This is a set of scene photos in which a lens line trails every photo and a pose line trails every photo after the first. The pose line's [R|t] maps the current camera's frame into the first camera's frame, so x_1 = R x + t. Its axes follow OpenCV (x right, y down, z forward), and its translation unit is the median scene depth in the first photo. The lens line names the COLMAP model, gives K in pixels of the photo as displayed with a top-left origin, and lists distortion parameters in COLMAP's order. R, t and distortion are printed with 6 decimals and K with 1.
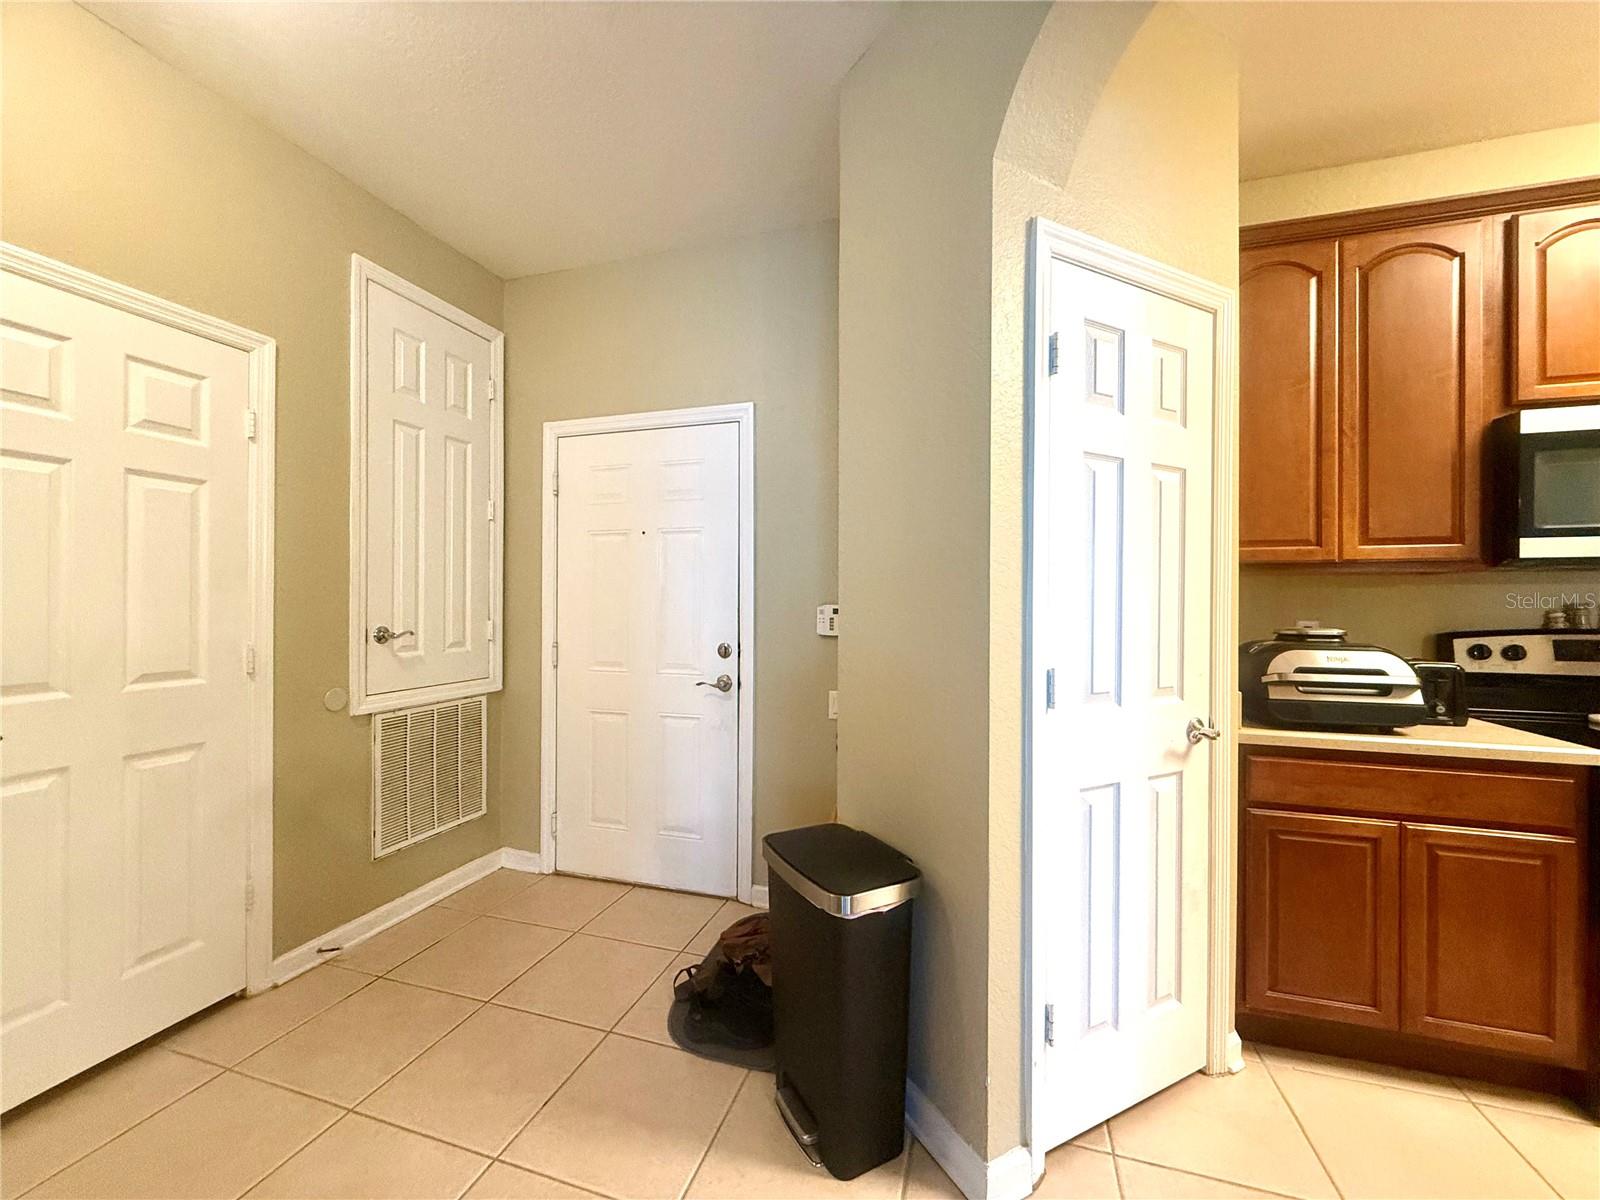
lens RADIAL K [[644.6, 0, 799.1], [0, 644.6, 597.3], [0, 0, 1]] dist [-0.000208, -0.000016]
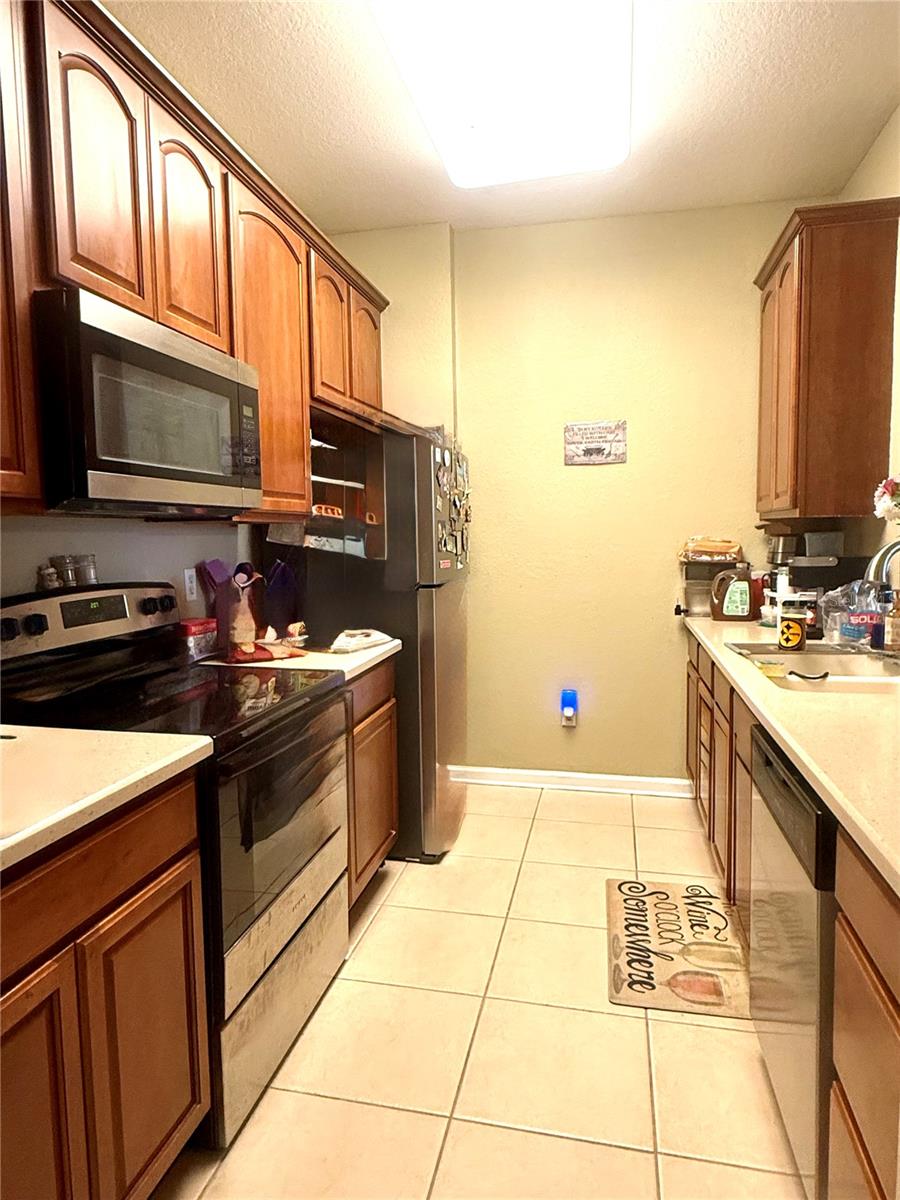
lens RADIAL K [[727.4, 0, 449.6], [0, 727.4, 595.9], [0, 0, 1]] dist [0.006442, 0.001273]
pose [[-0.082283, -0.088263, 0.992693, 0.236340], [0.017843, 0.995780, 0.090016, -0.015949], [-0.996449, 0.025120, -0.080361, 0.605457]]
